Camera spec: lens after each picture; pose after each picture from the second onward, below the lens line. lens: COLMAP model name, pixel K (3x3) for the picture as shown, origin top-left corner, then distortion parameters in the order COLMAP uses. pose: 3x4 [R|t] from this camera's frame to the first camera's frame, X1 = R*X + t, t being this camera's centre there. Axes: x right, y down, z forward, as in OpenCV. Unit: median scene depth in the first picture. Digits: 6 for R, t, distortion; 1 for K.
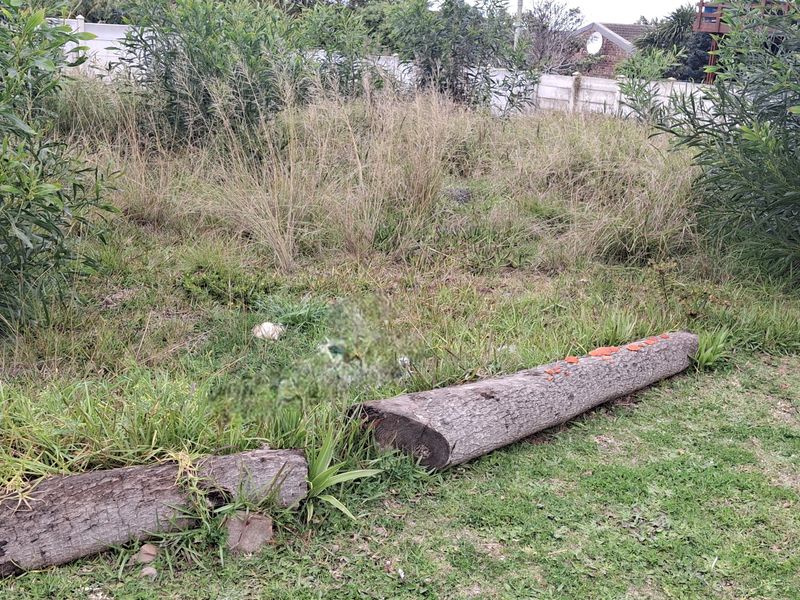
lens RADIAL K [[1032.8, 0, 400.0], [0, 1032.8, 300.0], [0, 0, 1]] dist [0.194475, -0.026637]
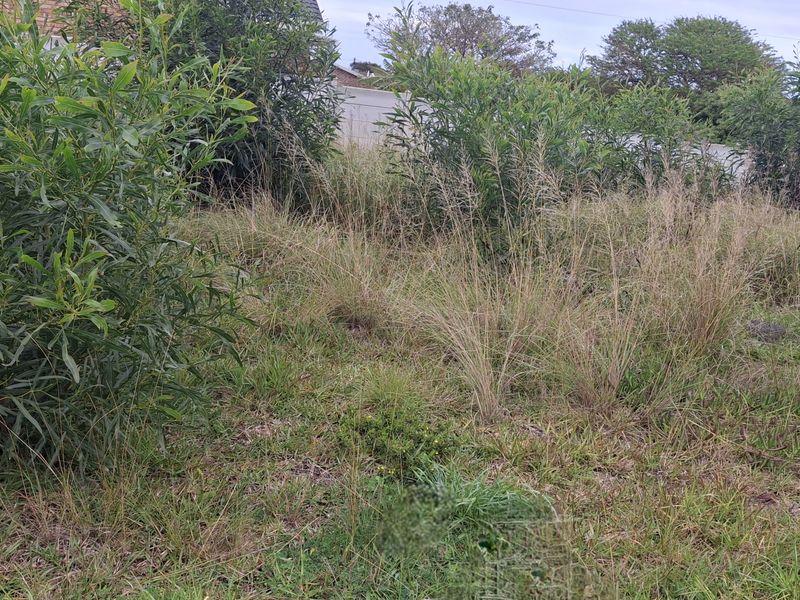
lens RADIAL K [[1032.8, 0, 400.0], [0, 1032.8, 300.0], [0, 0, 1]] dist [0.194475, -0.026637]
pose [[0.946145, 0.113990, -0.303011, 0.041703], [-0.135585, 0.989445, -0.051141, -0.055502], [0.293984, 0.089470, 0.951614, 0.210951]]
